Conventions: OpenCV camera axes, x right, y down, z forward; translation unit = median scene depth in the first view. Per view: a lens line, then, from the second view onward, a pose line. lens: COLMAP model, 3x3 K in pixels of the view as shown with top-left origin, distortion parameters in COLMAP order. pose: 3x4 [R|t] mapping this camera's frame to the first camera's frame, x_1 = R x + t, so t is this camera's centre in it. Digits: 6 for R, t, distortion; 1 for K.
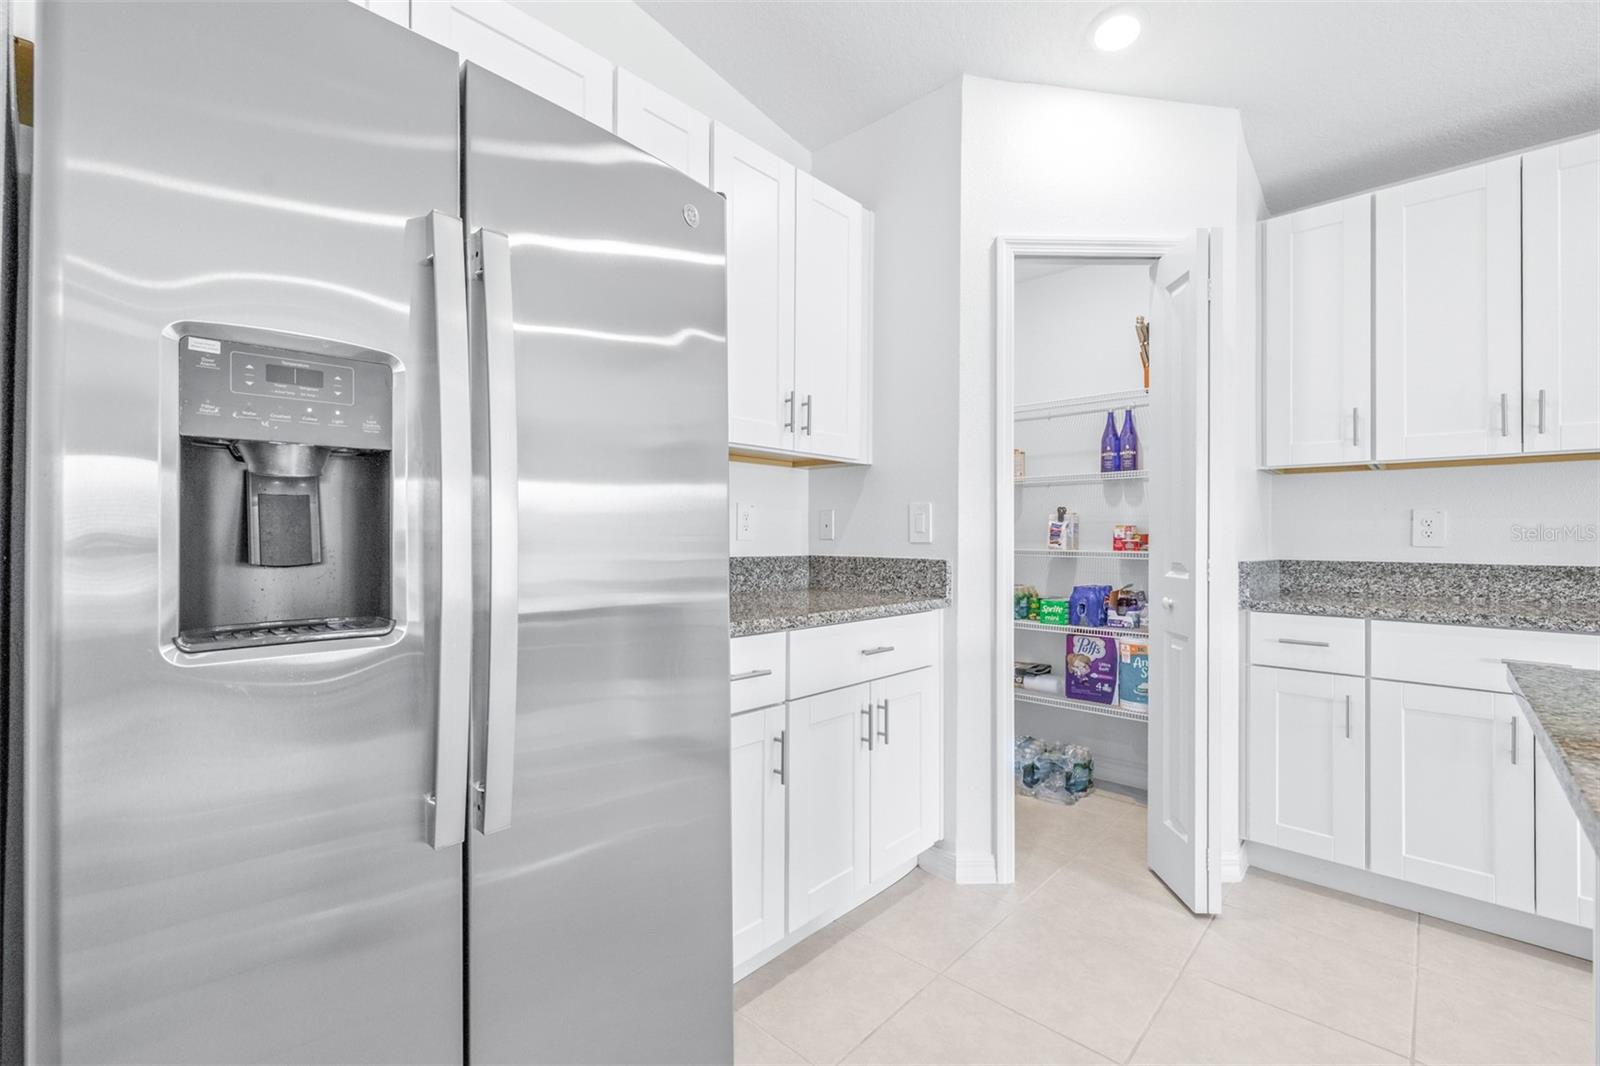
lens RADIAL K [[689.6, 0, 790.1], [0, 689.6, 531.0], [0, 0, 1]] dist [0.000700, -0.000709]
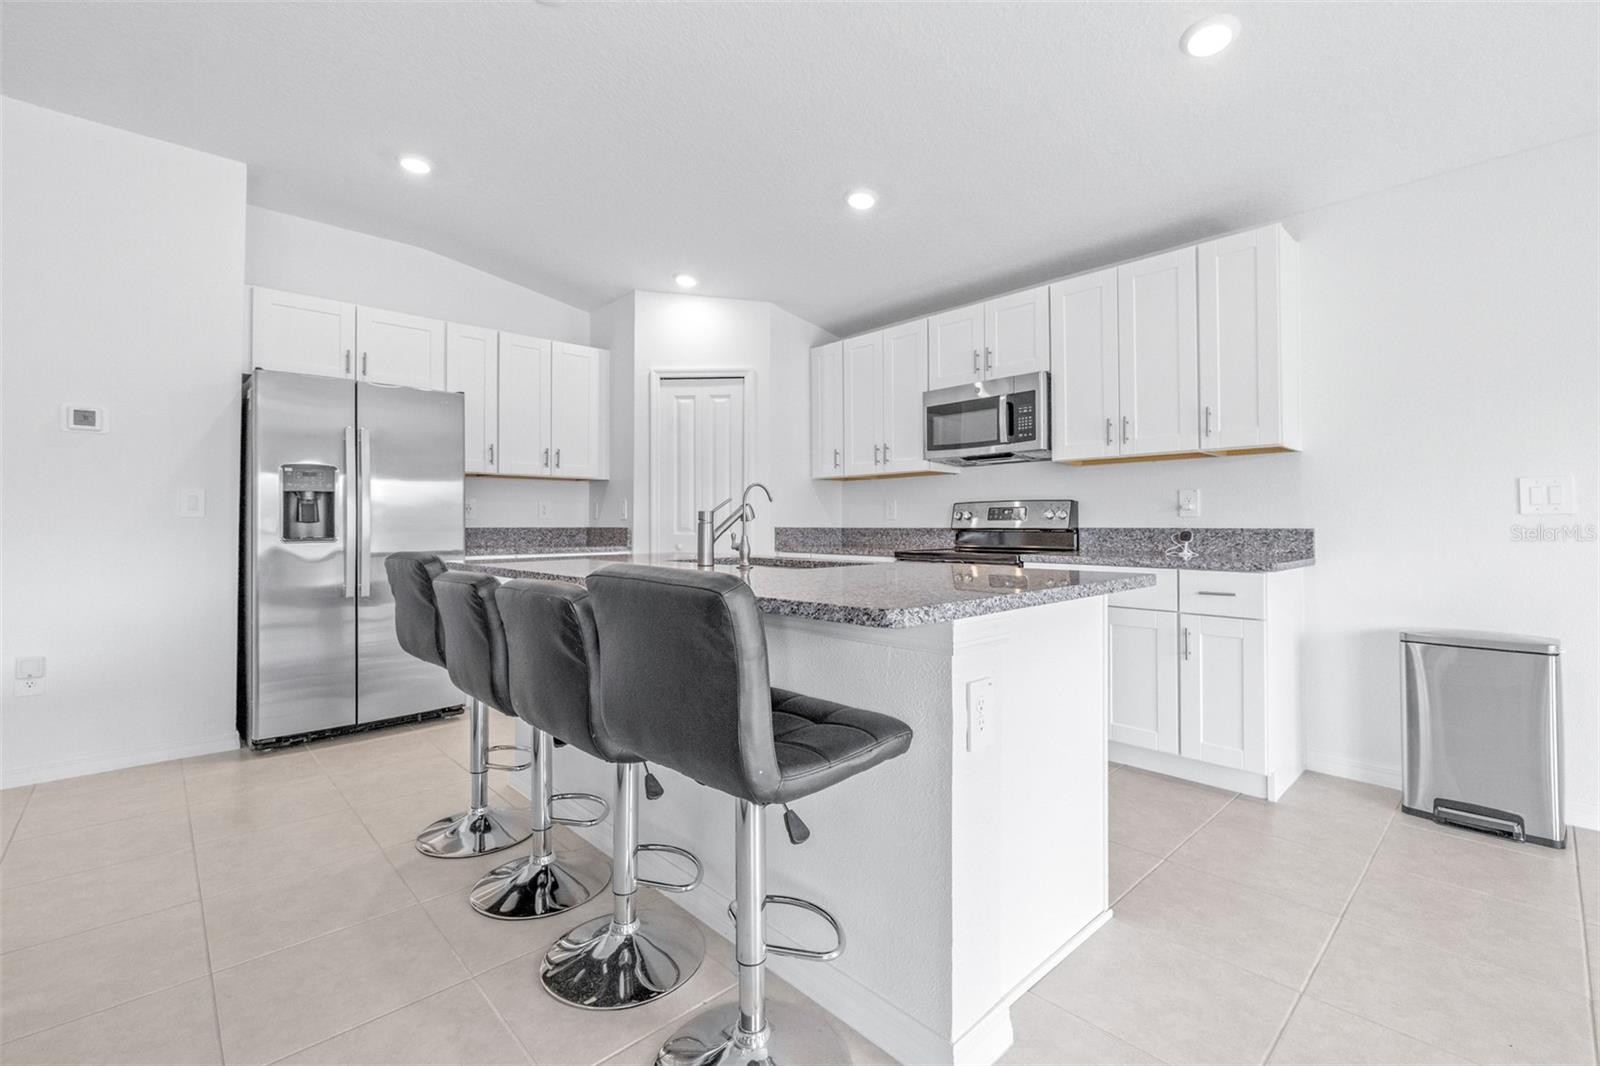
lens RADIAL K [[689.6, 0, 790.3], [0, 689.6, 520.0], [0, 0, 1]] dist [0.000700, -0.000709]
pose [[0.997683, -0.007745, -0.067586, 0.849764], [0.007965, 0.999964, 0.002983, 0.018003], [0.067560, -0.003514, 0.997709, -1.021024]]
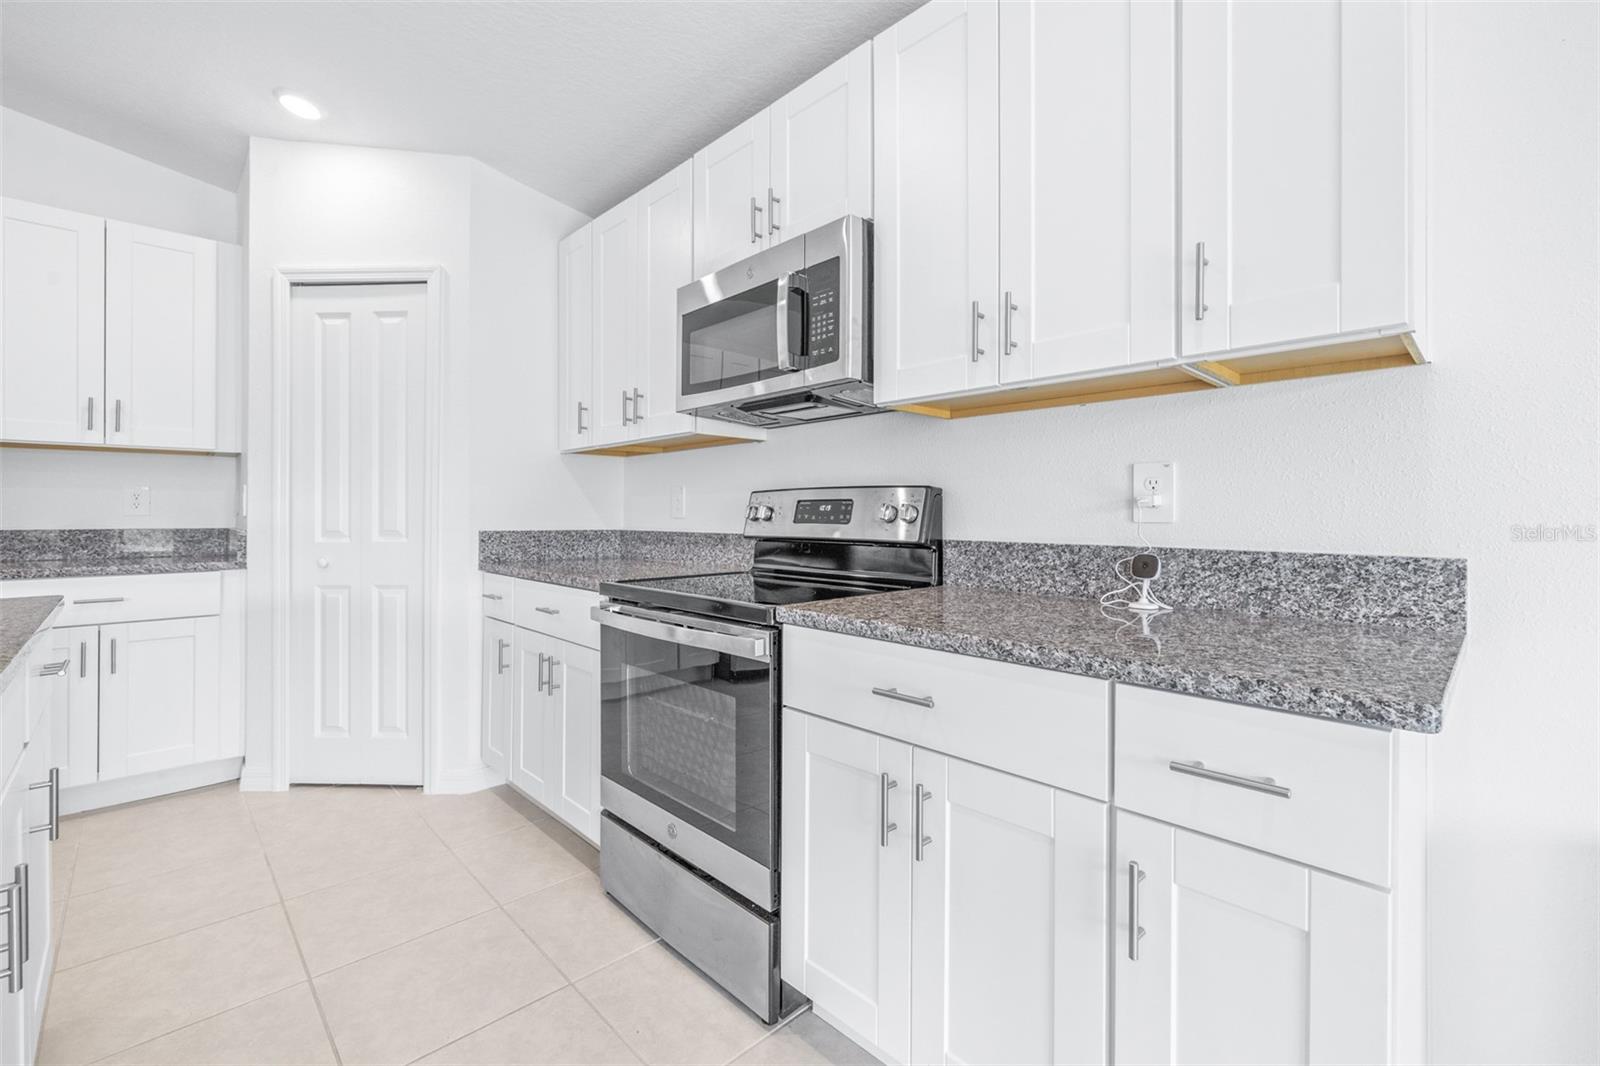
lens RADIAL K [[689.6, 0, 787.2], [0, 689.6, 507.6], [0, 0, 1]] dist [0.000700, -0.000709]
pose [[0.998304, -0.005668, -0.057944, 1.285125], [0.005743, 0.999983, 0.001116, 0.005294], [0.057936, -0.001446, 0.998319, -0.178240]]
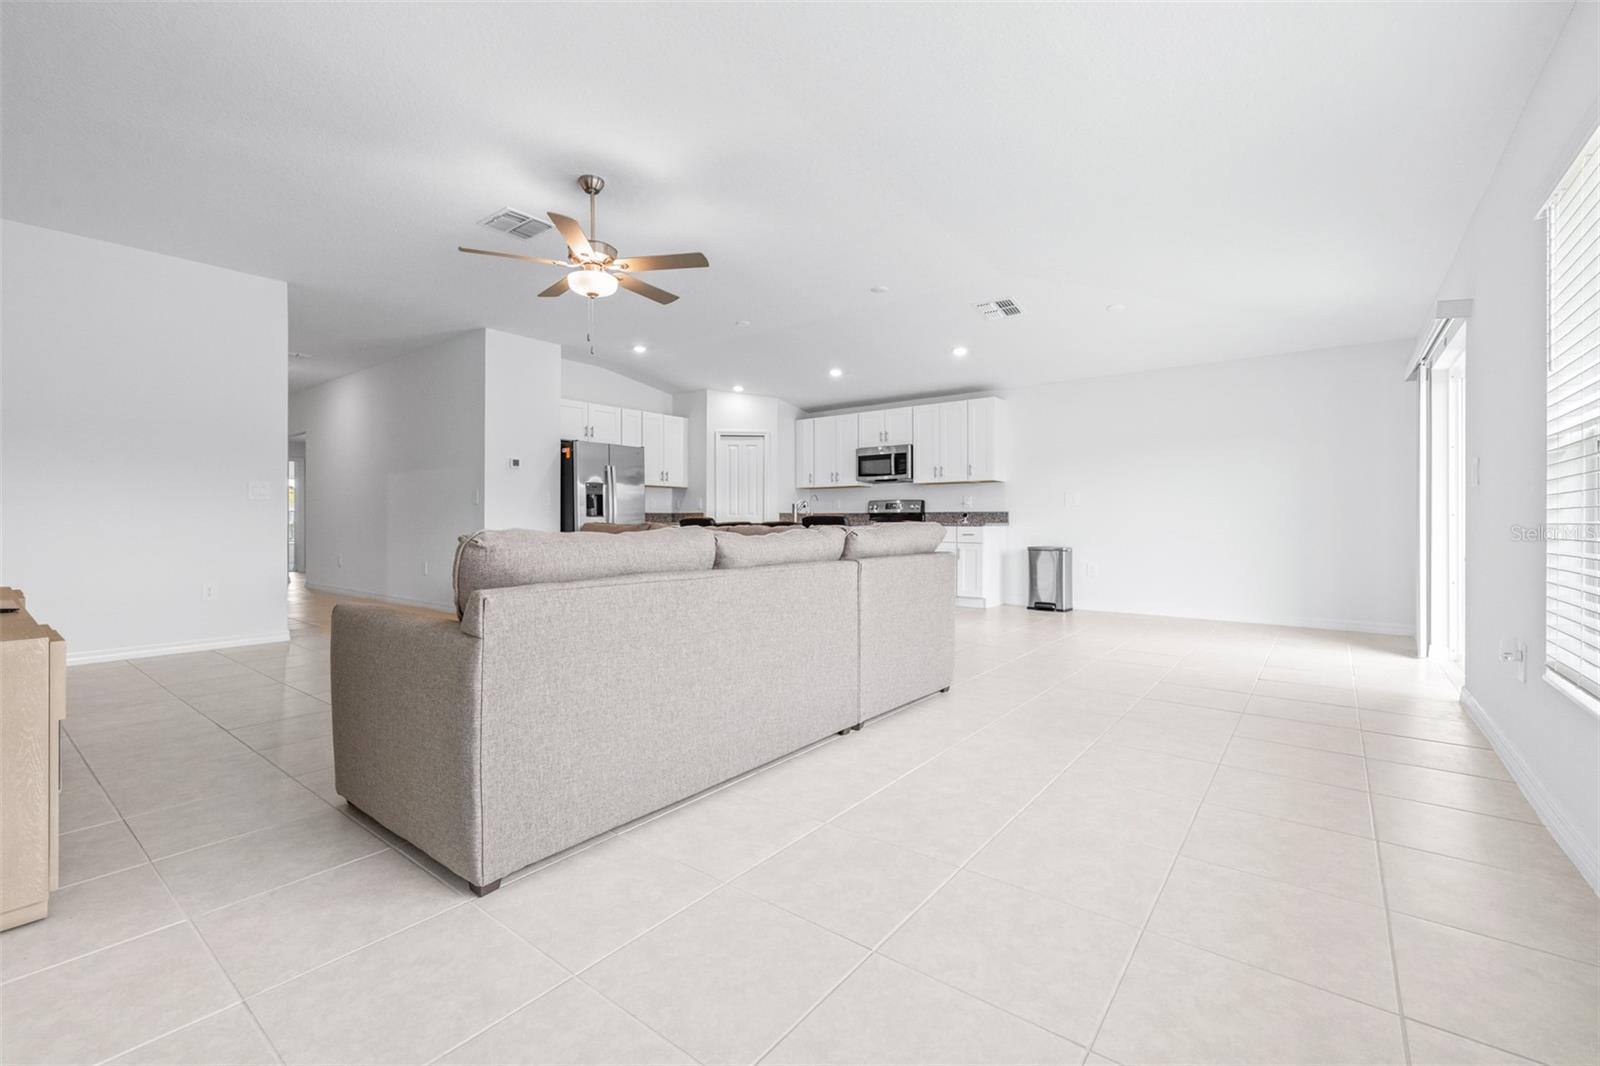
lens RADIAL K [[689.6, 0, 797.7], [0, 689.6, 515.4], [0, 0, 1]] dist [0.000700, -0.000709]
pose [[0.995225, -0.007039, 0.097350, 0.379460], [0.006814, 0.999973, 0.002639, 0.049310], [-0.097366, -0.001964, 0.995247, -2.962998]]
